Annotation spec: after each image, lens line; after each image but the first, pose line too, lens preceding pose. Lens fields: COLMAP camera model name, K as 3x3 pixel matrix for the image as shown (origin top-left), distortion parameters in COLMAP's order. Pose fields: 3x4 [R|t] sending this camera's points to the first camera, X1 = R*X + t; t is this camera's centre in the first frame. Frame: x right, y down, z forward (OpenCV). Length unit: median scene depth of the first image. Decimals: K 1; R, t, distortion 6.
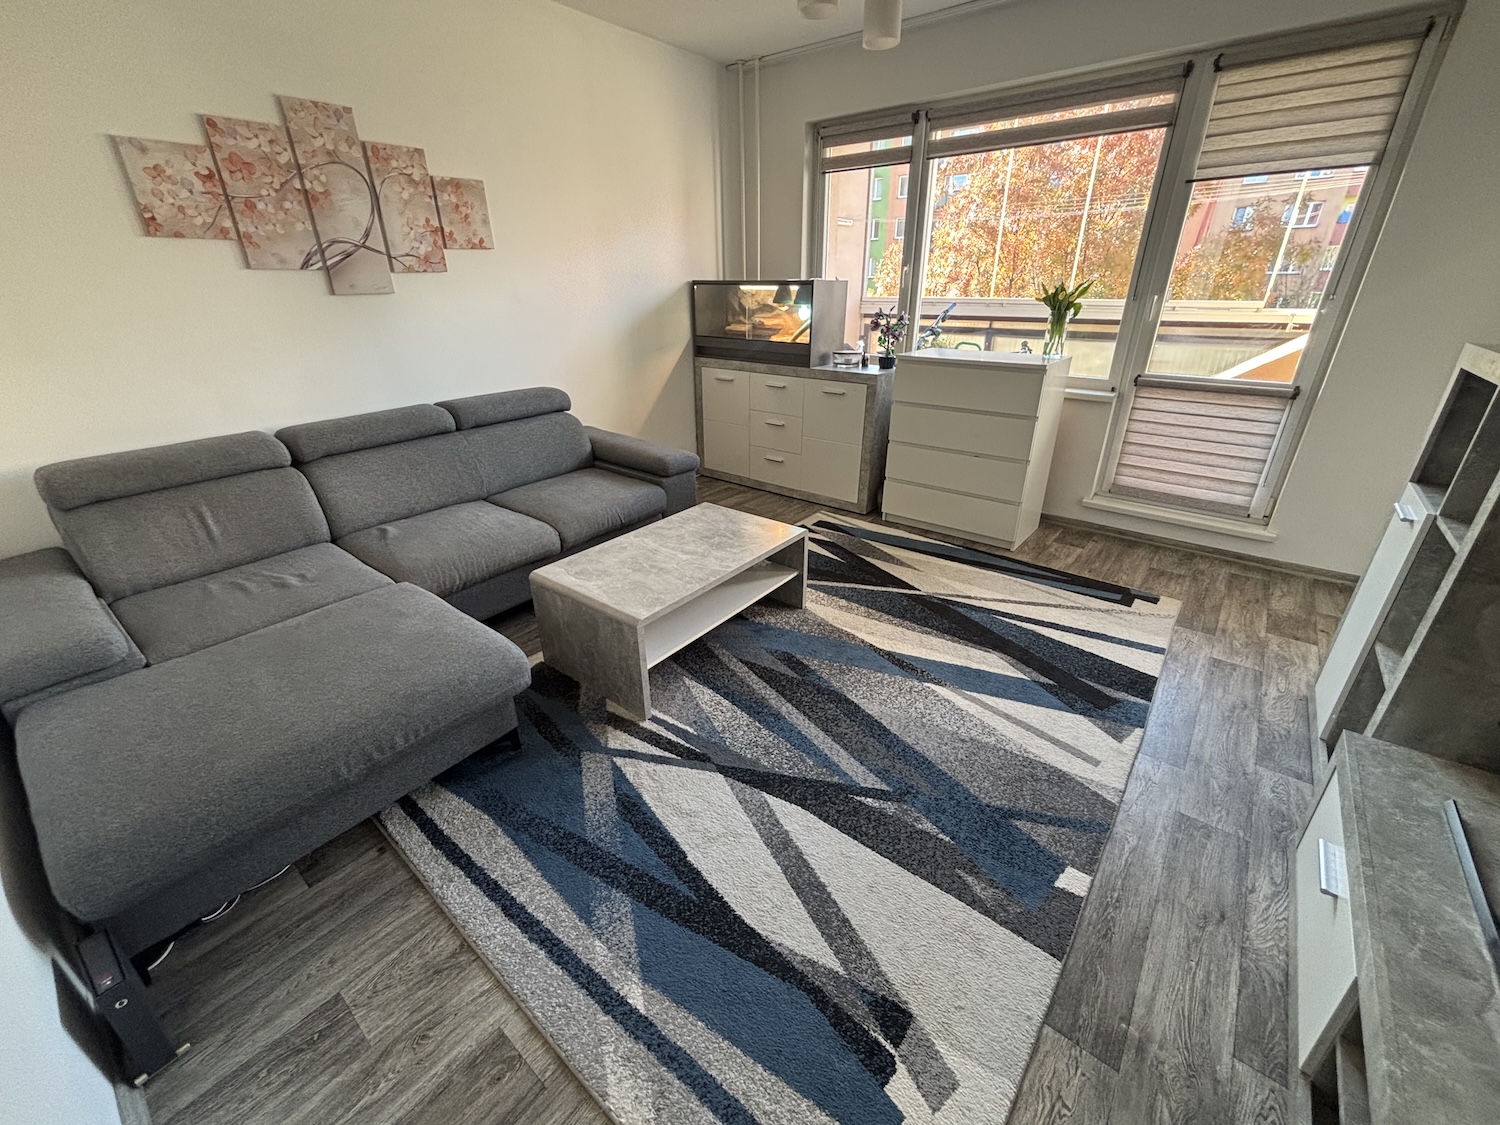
lens RADIAL K [[612.5, 0, 740.5], [0, 612.5, 559.4], [0, 0, 1]] dist [-0.007100, 0.000509]
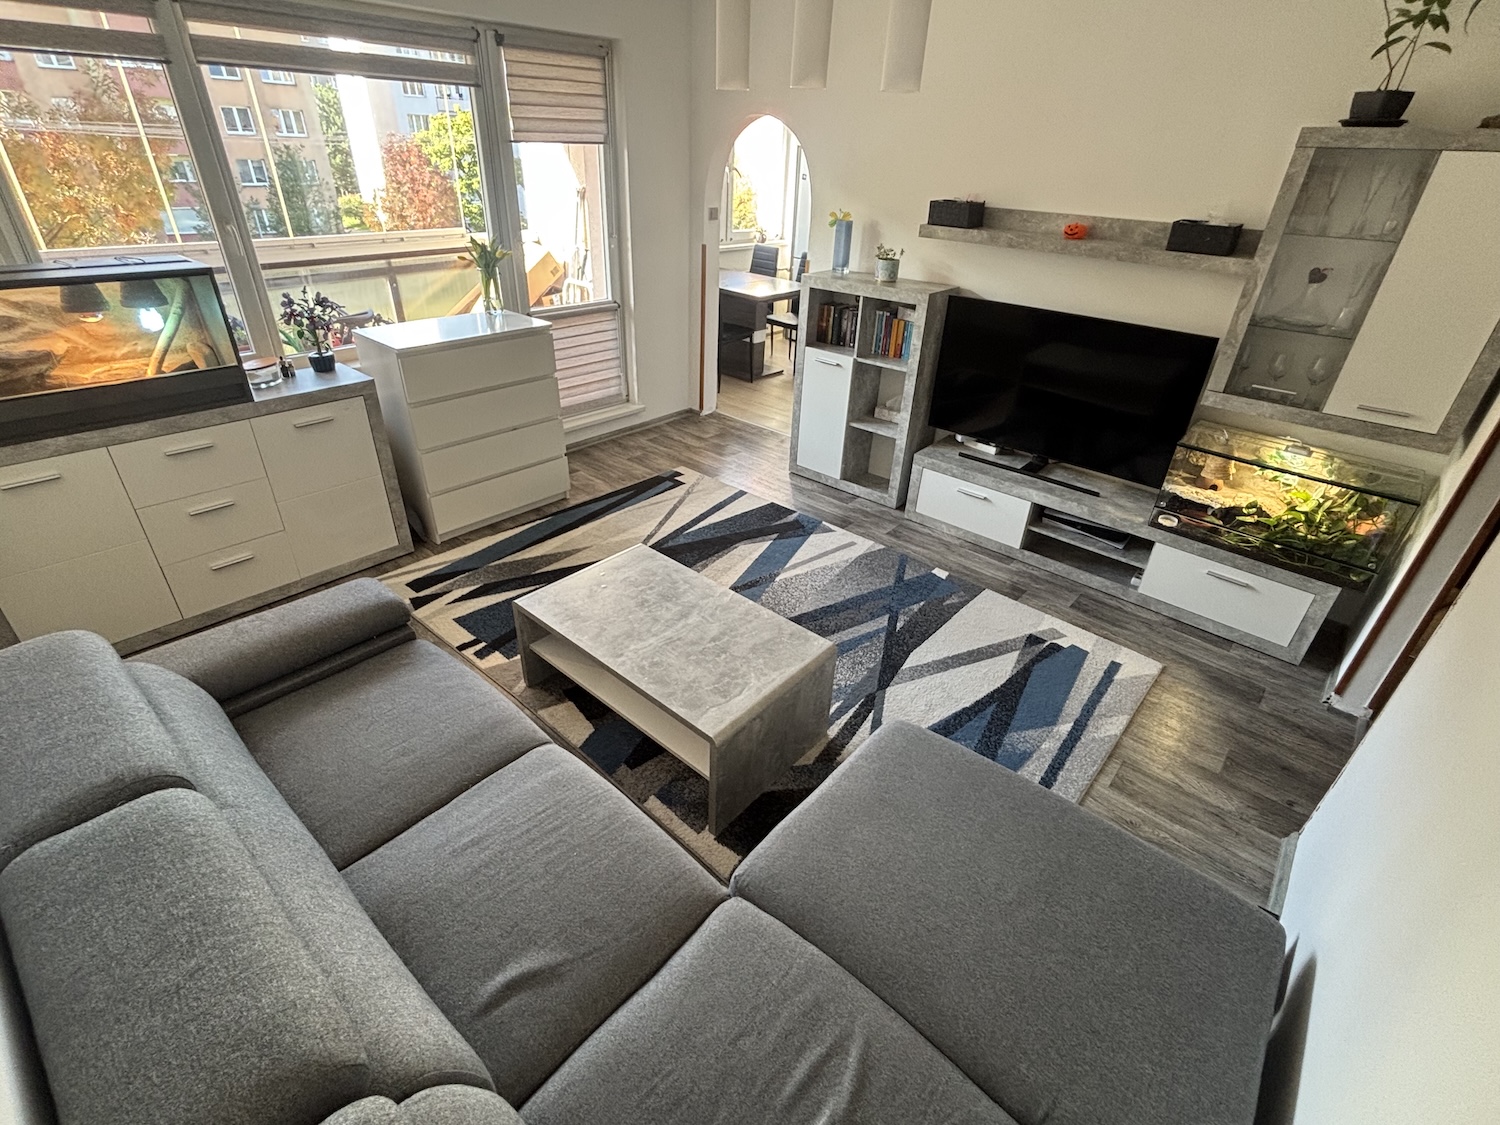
lens RADIAL K [[707.5, 0, 739.2], [0, 707.5, 565.0], [0, 0, 1]] dist [-0.003457, -0.000783]
pose [[0.039506, -0.497691, 0.866455, -0.923321], [0.383378, 0.808317, 0.446816, -0.490914], [-0.922746, 0.314528, 0.222737, 0.675592]]
